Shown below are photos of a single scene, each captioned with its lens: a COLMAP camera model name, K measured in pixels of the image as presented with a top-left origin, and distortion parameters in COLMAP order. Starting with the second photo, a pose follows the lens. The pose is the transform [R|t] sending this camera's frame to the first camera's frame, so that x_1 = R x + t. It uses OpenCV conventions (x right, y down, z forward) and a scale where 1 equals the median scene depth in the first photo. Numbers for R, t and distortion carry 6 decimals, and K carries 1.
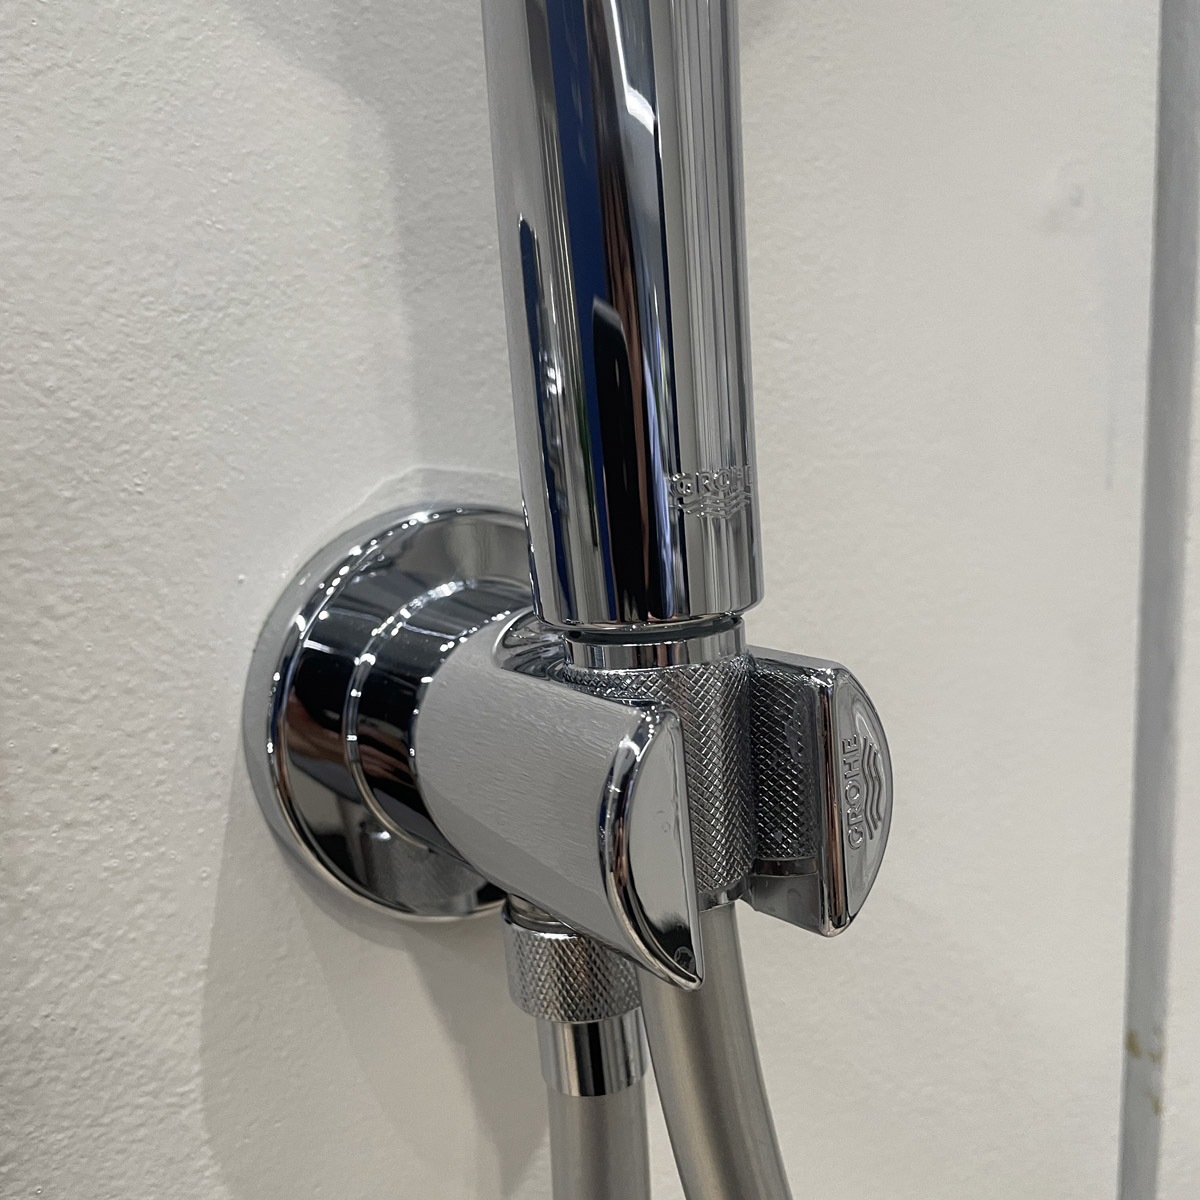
lens RADIAL K [[1349.8, 0, 642.3], [0, 1349.8, 600.2], [0, 0, 1]] dist [0.108320, -0.230435]
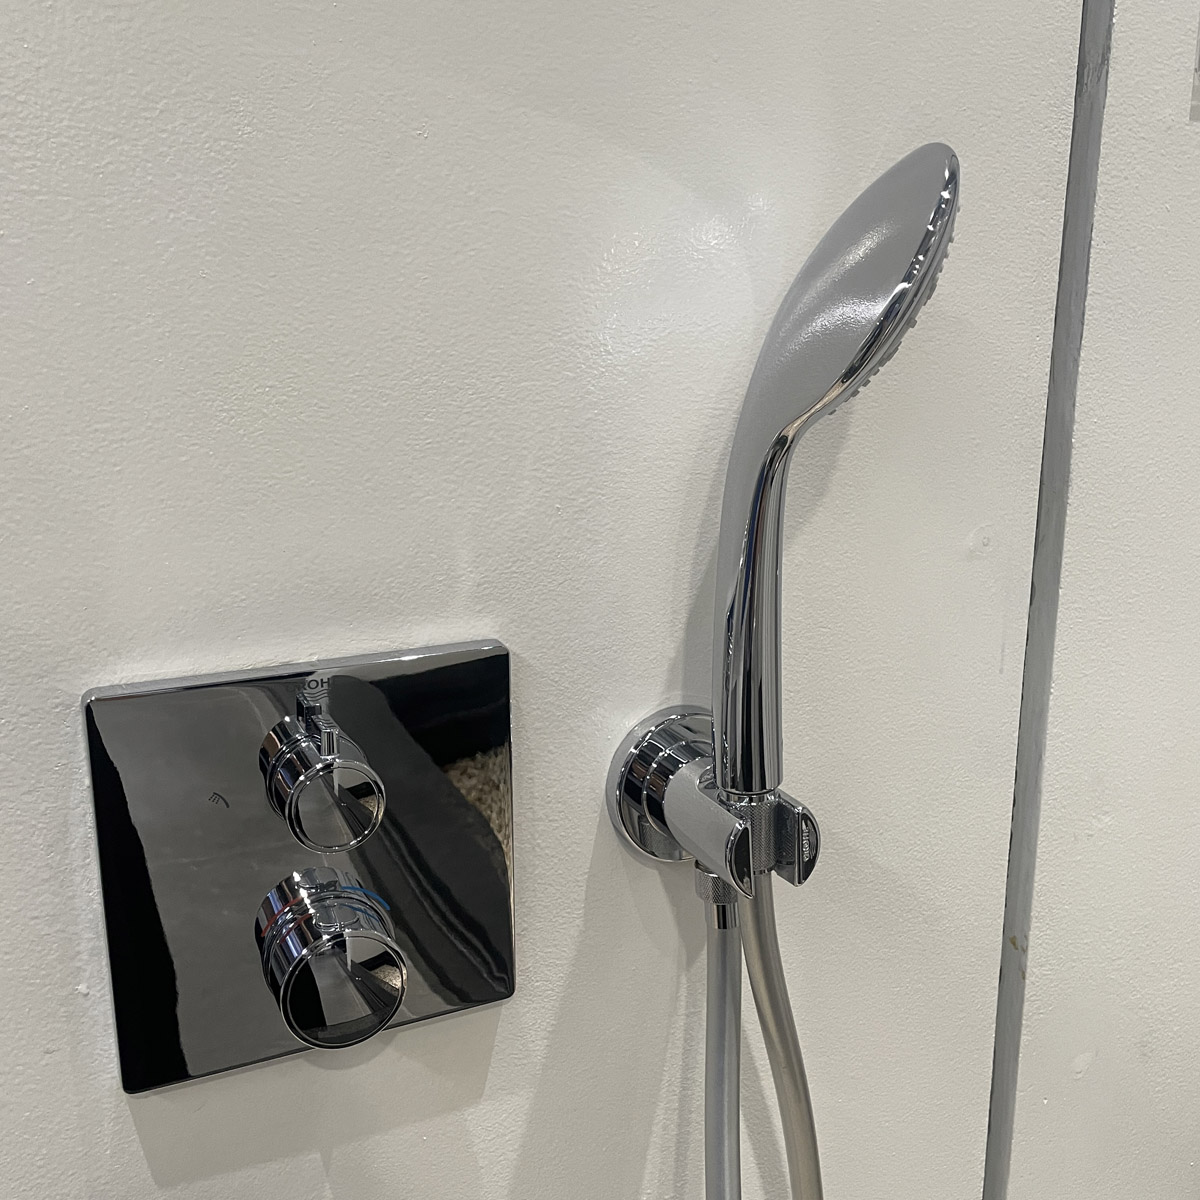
lens RADIAL K [[1349.8, 0, 642.3], [0, 1349.8, 600.2], [0, 0, 1]] dist [0.108320, -0.230435]
pose [[0.988005, 0.068367, -0.138467, 0.145875], [-0.055969, 0.994228, 0.091537, -0.576638], [0.143926, -0.082690, 0.986128, -1.782327]]
